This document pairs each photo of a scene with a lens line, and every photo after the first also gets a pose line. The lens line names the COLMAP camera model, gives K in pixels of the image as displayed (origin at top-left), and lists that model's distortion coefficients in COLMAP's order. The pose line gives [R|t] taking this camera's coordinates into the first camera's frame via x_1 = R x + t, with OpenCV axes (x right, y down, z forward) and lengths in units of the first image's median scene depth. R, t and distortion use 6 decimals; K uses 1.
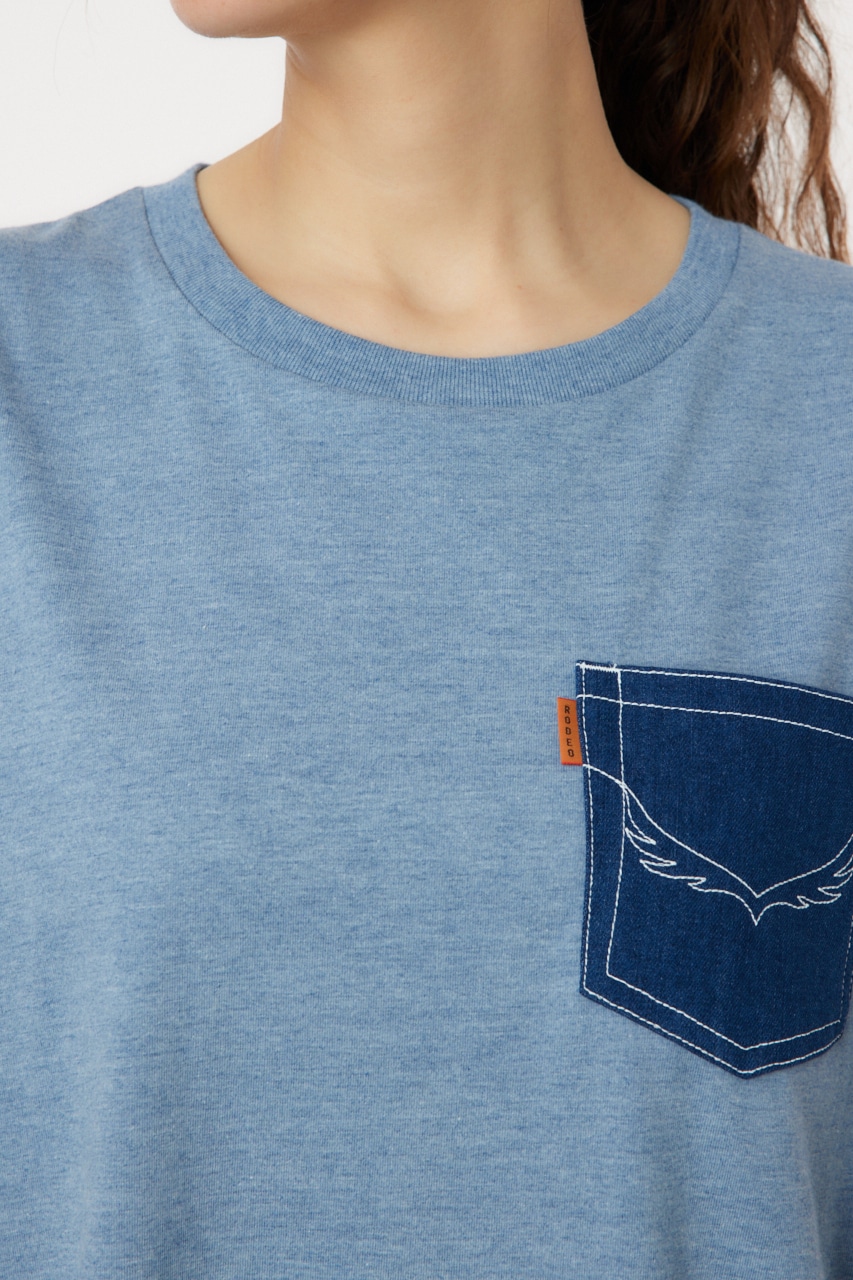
lens RADIAL K [[3928.9, 0, 426.5], [0, 3928.9, 640.0], [0, 0, 1]] dist [0.036442, -2.158483]
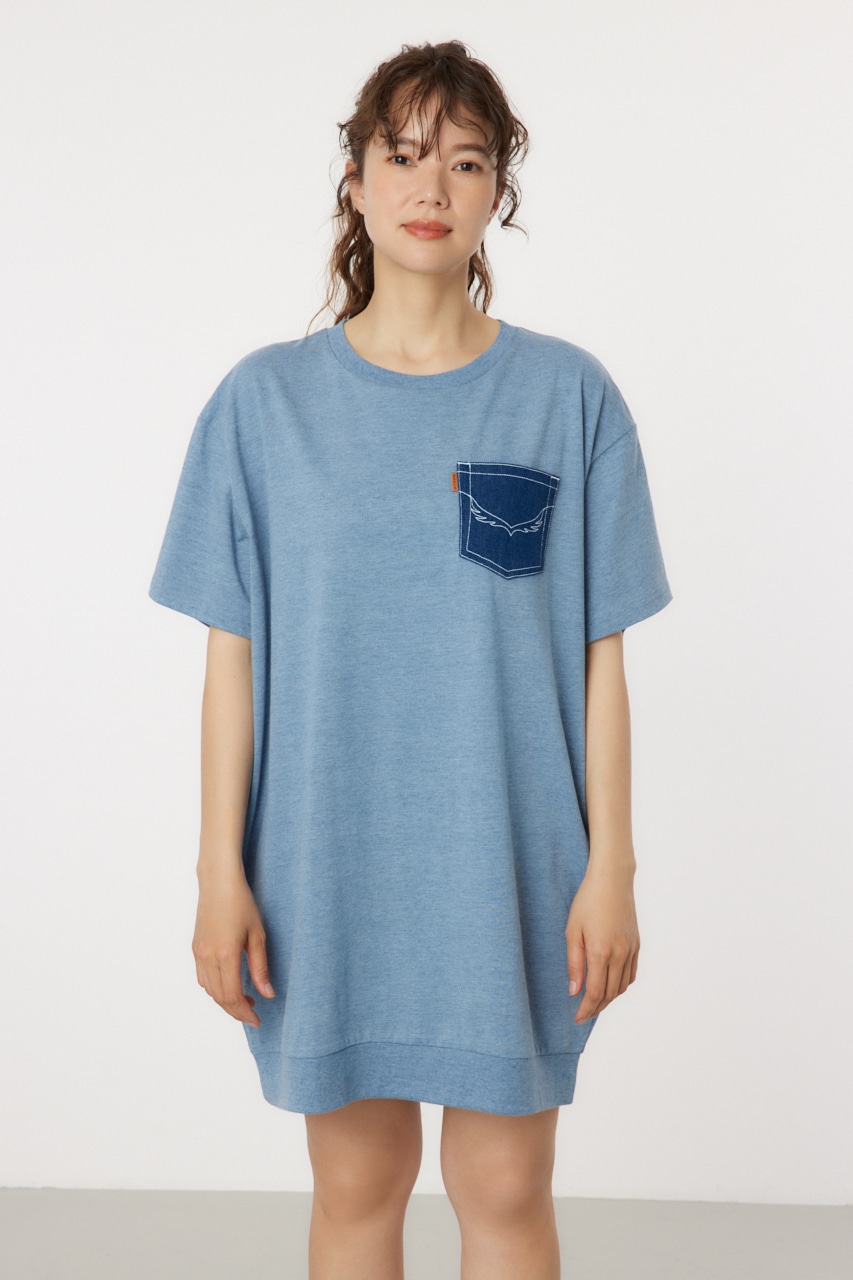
lens RADIAL K [[3928.9, 0, 426.5], [0, 3928.9, 640.0], [0, 0, 1]] dist [0.036442, -2.158483]
pose [[0.995476, -0.050424, -0.080531, 0.278609], [0.048782, 0.998562, -0.022229, 0.233846], [0.081536, 0.018200, 0.996504, -2.386193]]
